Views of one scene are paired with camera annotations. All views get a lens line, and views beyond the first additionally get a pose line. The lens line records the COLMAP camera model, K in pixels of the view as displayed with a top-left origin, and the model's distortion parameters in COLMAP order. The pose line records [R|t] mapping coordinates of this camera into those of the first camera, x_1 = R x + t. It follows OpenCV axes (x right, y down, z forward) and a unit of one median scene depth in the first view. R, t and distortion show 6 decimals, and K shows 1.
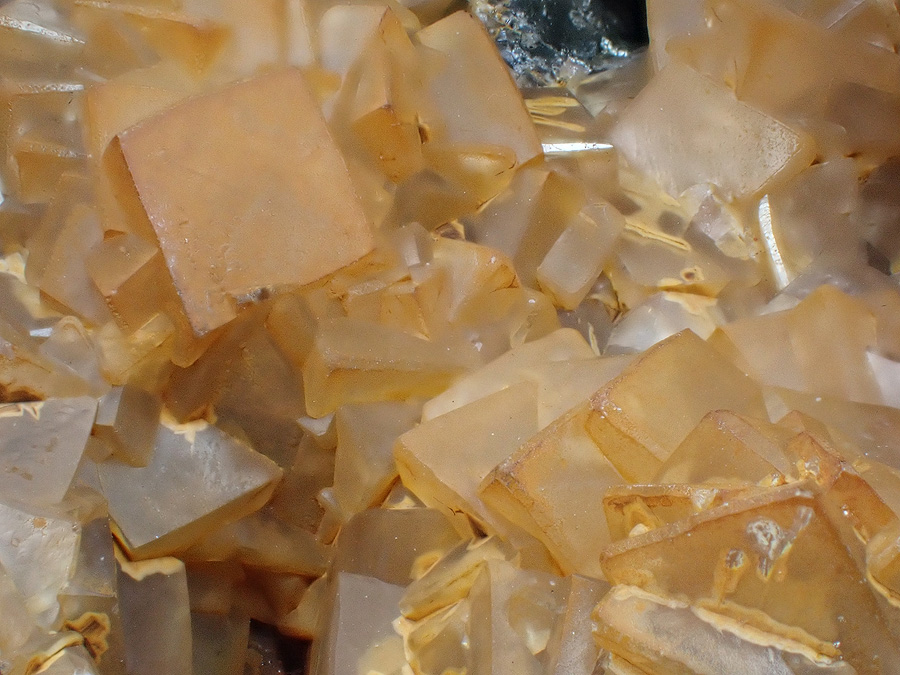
lens RADIAL K [[2686.4, 0, 449.5], [0, 2686.4, 337.7], [0, 0, 1]] dist [0.154950, 0.000000]
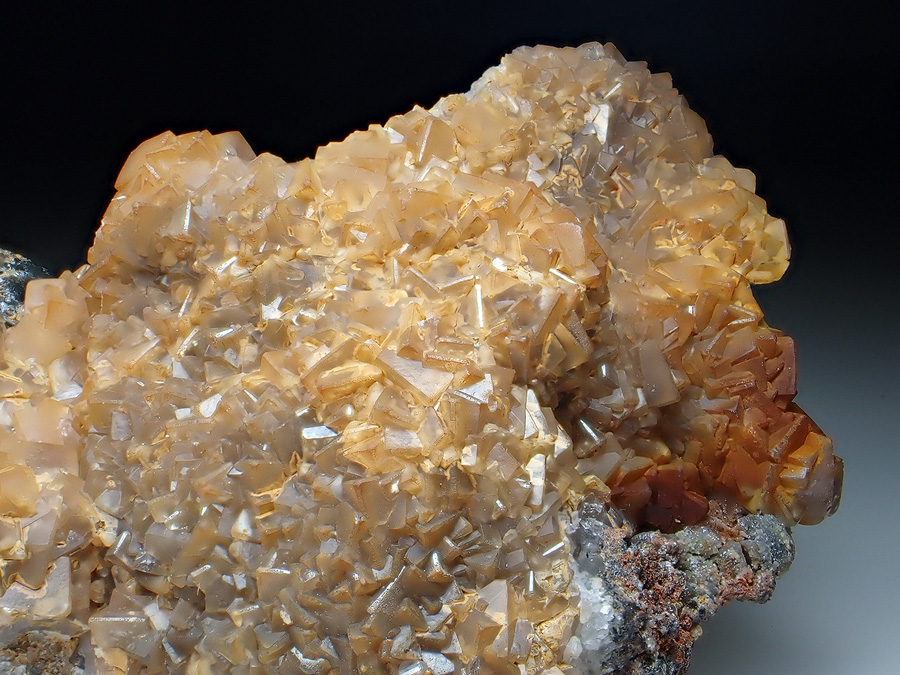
lens RADIAL K [[1139.4, 0, 451.8], [0, 1139.4, 332.9], [0, 0, 1]] dist [0.024254, 0.000000]
pose [[0.999326, -0.023502, 0.028202, 0.575081], [0.022743, 0.999378, 0.026966, -0.119763], [-0.028819, -0.026307, 0.999238, -0.281726]]
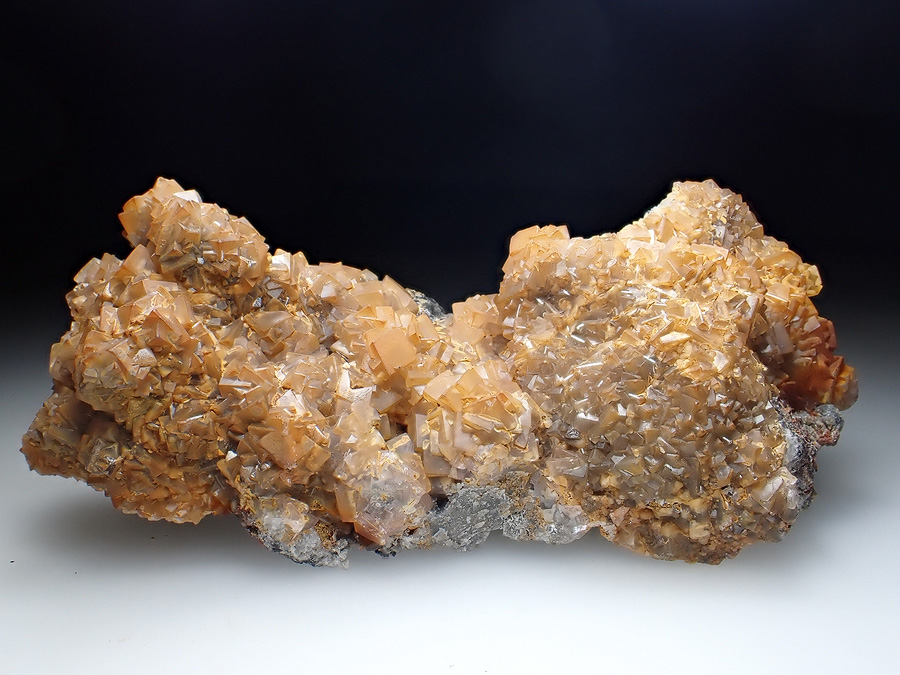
lens RADIAL K [[781.7, 0, 444.3], [0, 781.7, 337.5], [0, 0, 1]] dist [-0.007967, -0.008290]
pose [[0.987395, -0.050436, 0.150023, -0.222775], [0.051455, 0.998671, -0.002918, -0.071380], [-0.149677, 0.010601, 0.988678, -0.706578]]
